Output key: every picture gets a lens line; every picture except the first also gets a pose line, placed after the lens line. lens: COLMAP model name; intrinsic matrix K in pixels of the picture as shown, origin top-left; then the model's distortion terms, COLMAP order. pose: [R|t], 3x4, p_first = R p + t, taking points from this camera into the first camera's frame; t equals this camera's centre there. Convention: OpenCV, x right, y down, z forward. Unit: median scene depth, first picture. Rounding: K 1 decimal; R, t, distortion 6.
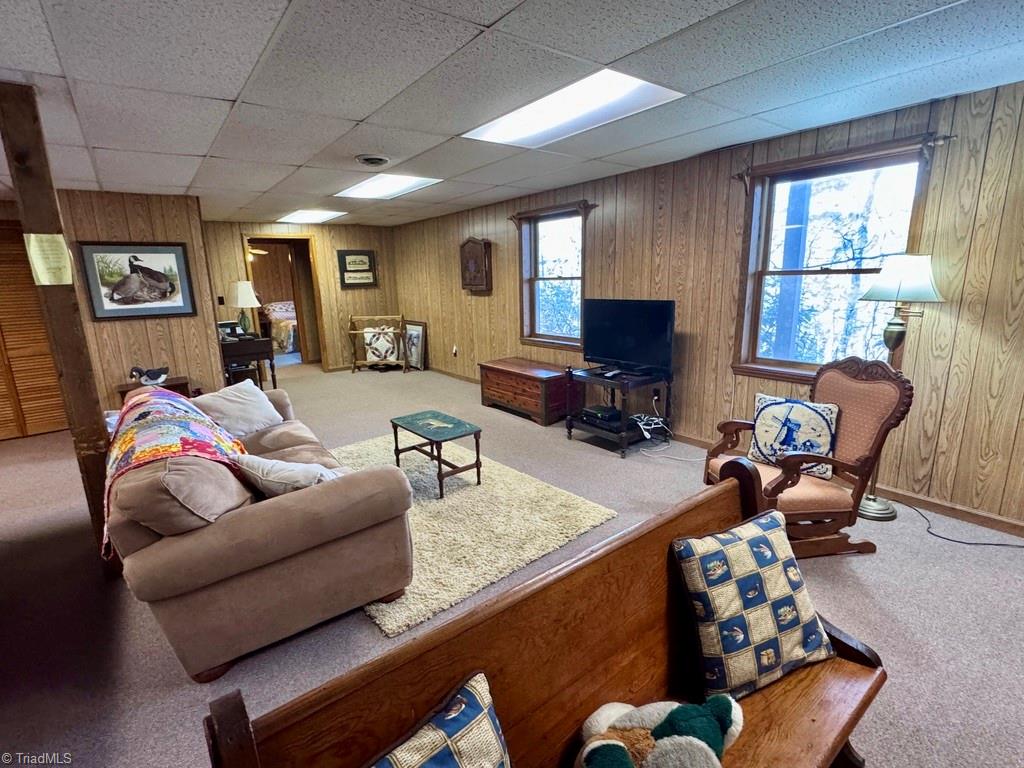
lens RADIAL K [[485.7, 0, 512.1], [0, 485.7, 384.0], [0, 0, 1]] dist [0.001209, -0.001038]
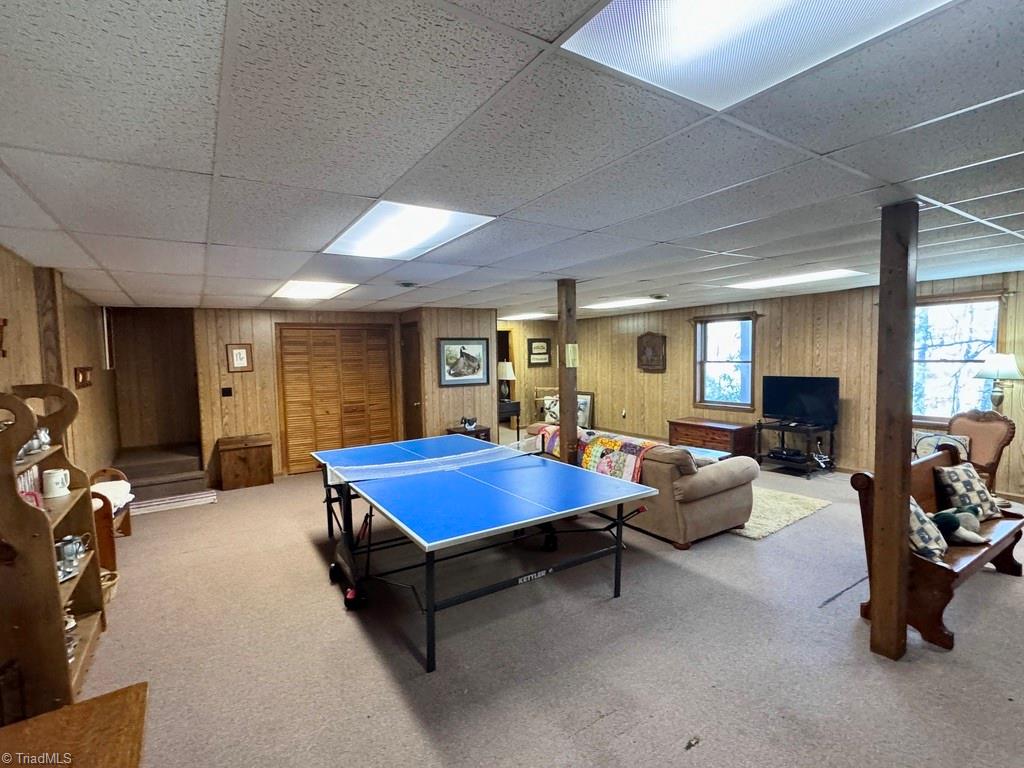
lens RADIAL K [[485.7, 0, 512.8], [0, 485.7, 386.2], [0, 0, 1]] dist [0.001209, -0.001038]
pose [[0.997202, 0.010790, -0.073977, -0.498284], [-0.021769, 0.988560, -0.149249, 0.094618], [0.071520, 0.150441, 0.986029, -0.518716]]
